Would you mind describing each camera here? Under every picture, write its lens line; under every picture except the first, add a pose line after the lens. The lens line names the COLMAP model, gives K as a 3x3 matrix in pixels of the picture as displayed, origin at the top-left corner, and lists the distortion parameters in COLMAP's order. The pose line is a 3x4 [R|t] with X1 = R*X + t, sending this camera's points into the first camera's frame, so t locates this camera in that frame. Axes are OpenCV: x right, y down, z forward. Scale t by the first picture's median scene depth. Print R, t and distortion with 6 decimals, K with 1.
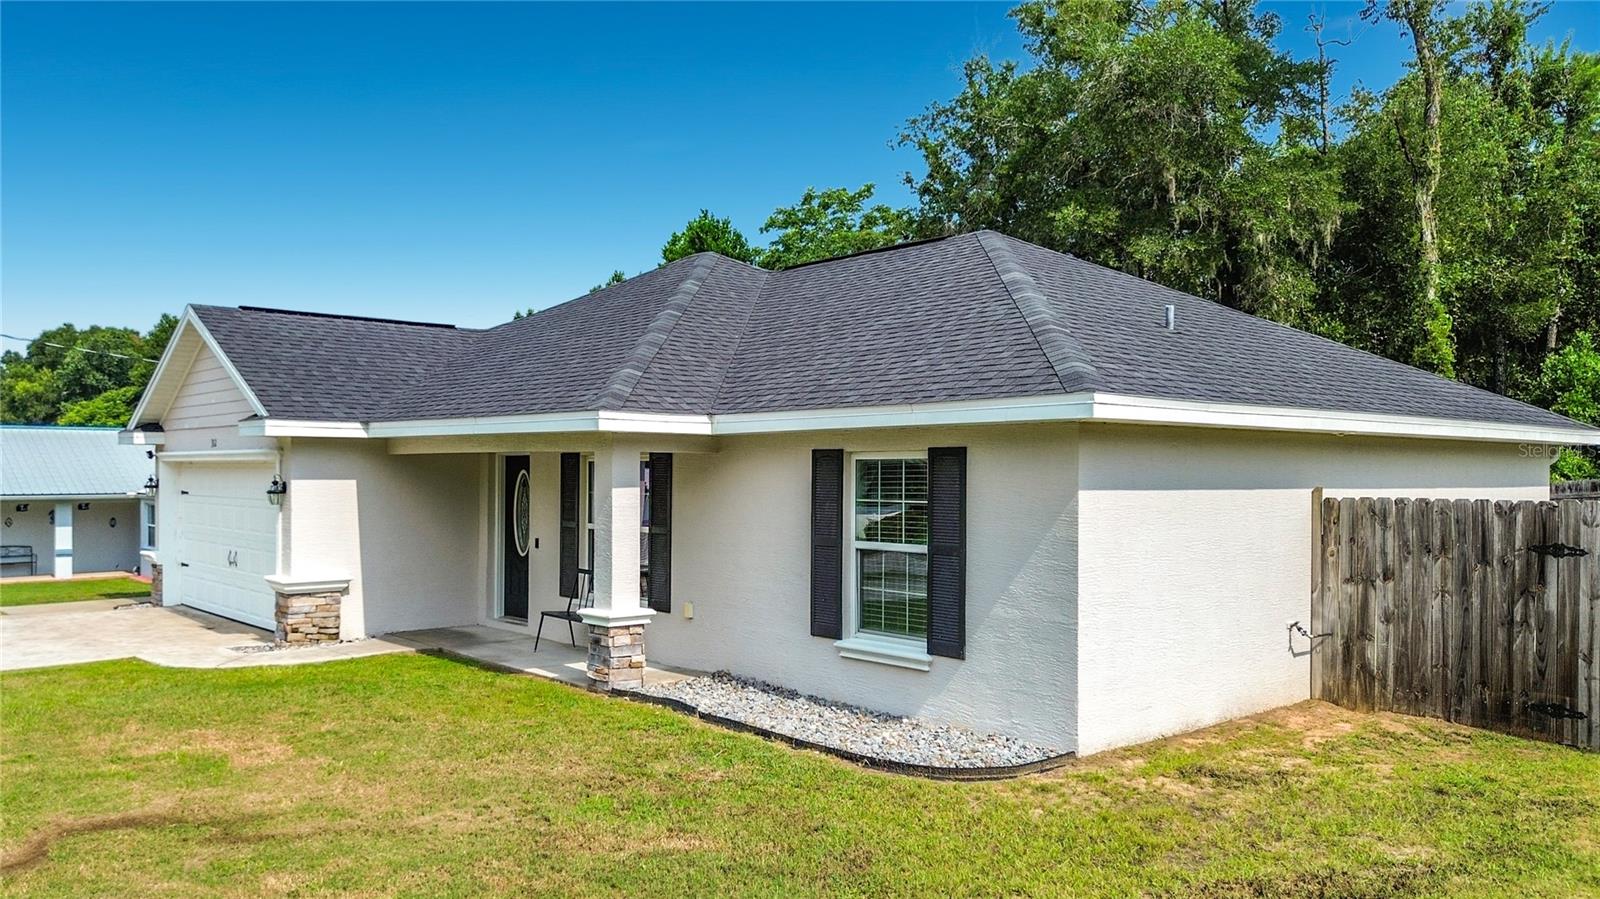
lens RADIAL K [[1159.4, 0, 793.3], [0, 1159.4, 482.3], [0, 0, 1]] dist [0.074233, -0.086872]
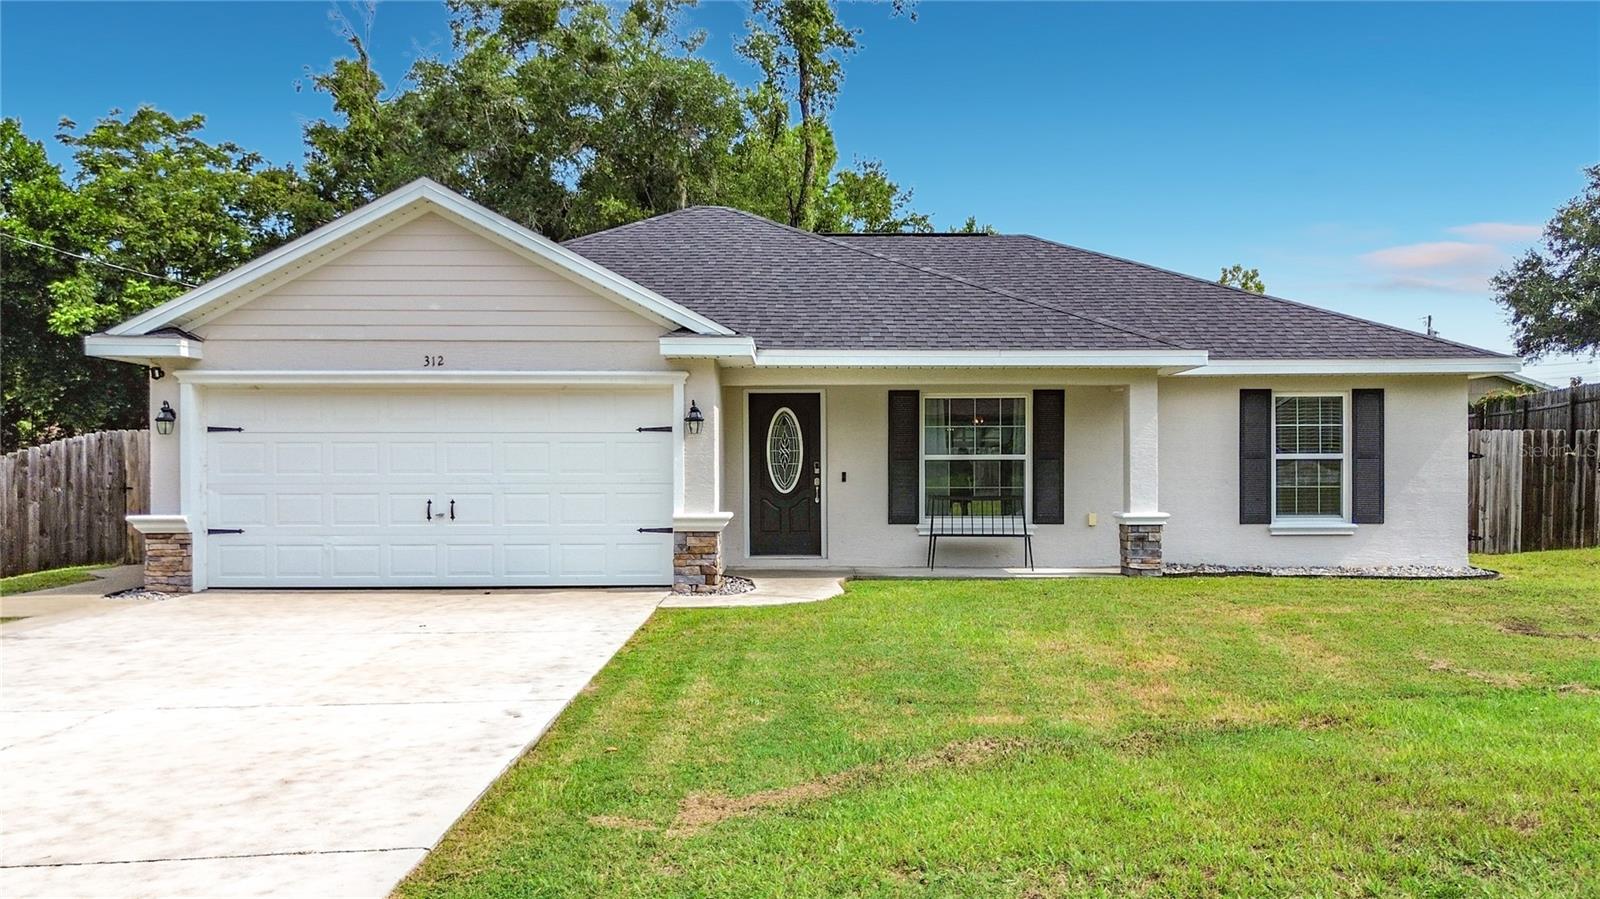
lens RADIAL K [[1159.4, 0, 793.3], [0, 1159.4, 482.3], [0, 0, 1]] dist [0.074233, -0.086872]
pose [[0.669552, -0.011994, 0.742668, -1.408306], [0.011306, 0.999918, 0.005957, 0.069880], [-0.742679, 0.004408, 0.669633, 0.471380]]
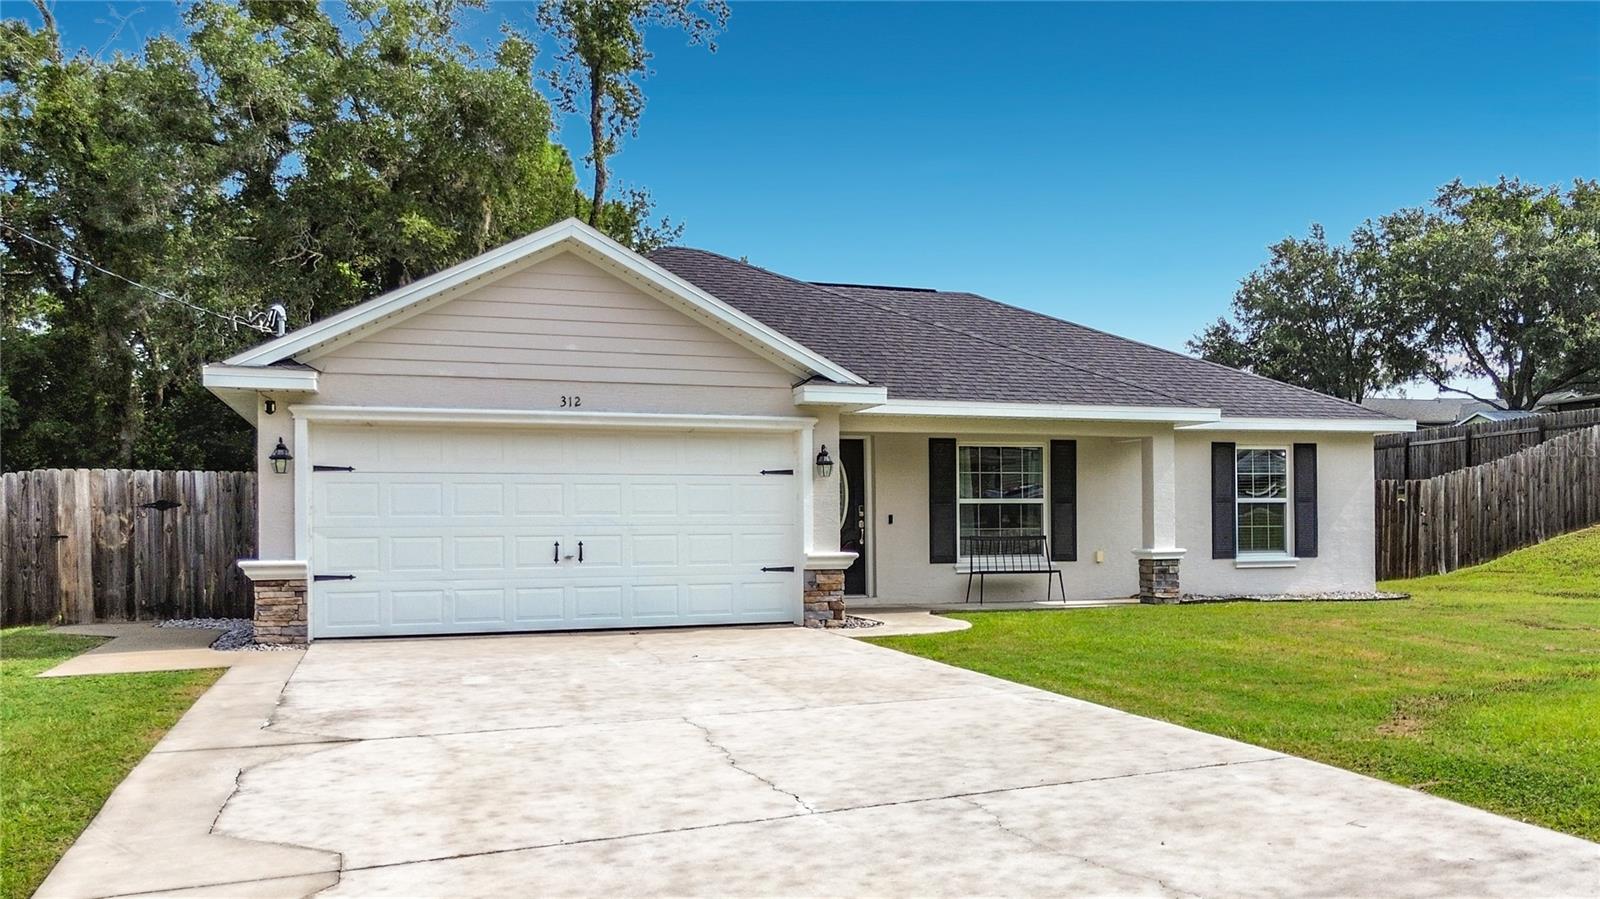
lens RADIAL K [[1270.4, 0, 841.2], [0, 1270.4, 535.7], [0, 0, 1]] dist [0.067433, -0.003624]
pose [[0.406694, -0.014939, 0.913442, -1.840795], [0.017000, 0.999817, 0.008783, 0.078202], [-0.913406, 0.011957, 0.406874, 0.768189]]
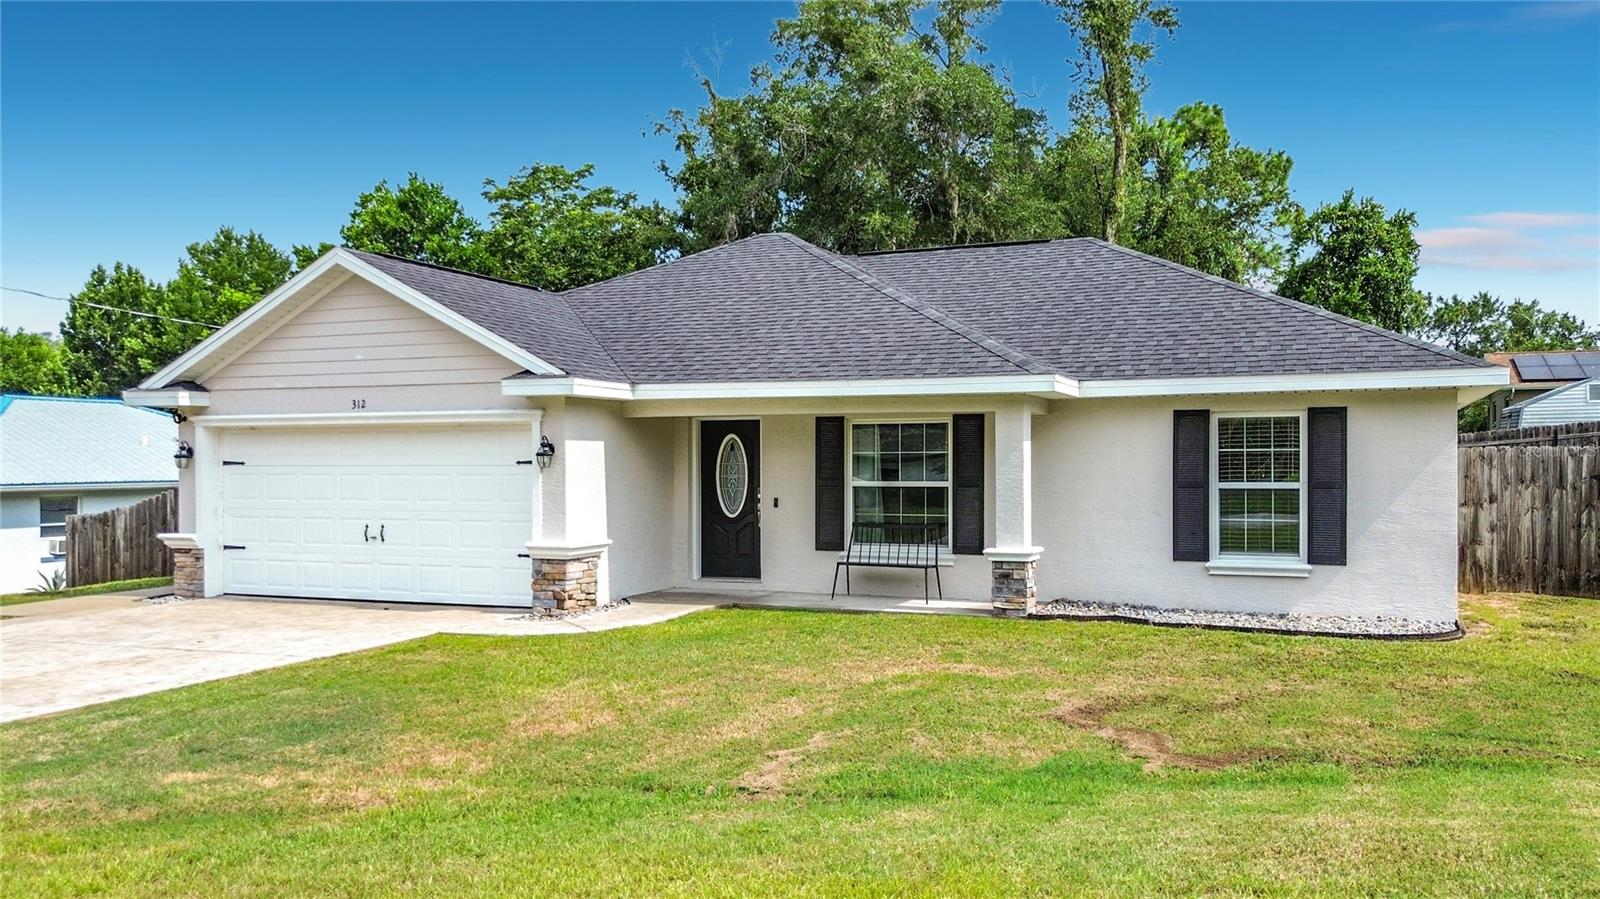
lens RADIAL K [[1149.1, 0, 873.0], [0, 1149.1, 480.0], [0, 0, 1]] dist [0.055477, -0.000220]
pose [[0.889448, -0.014510, 0.456807, -0.851538], [0.011230, 0.999888, 0.009893, 0.030999], [-0.456899, -0.003670, 0.889511, 0.050725]]
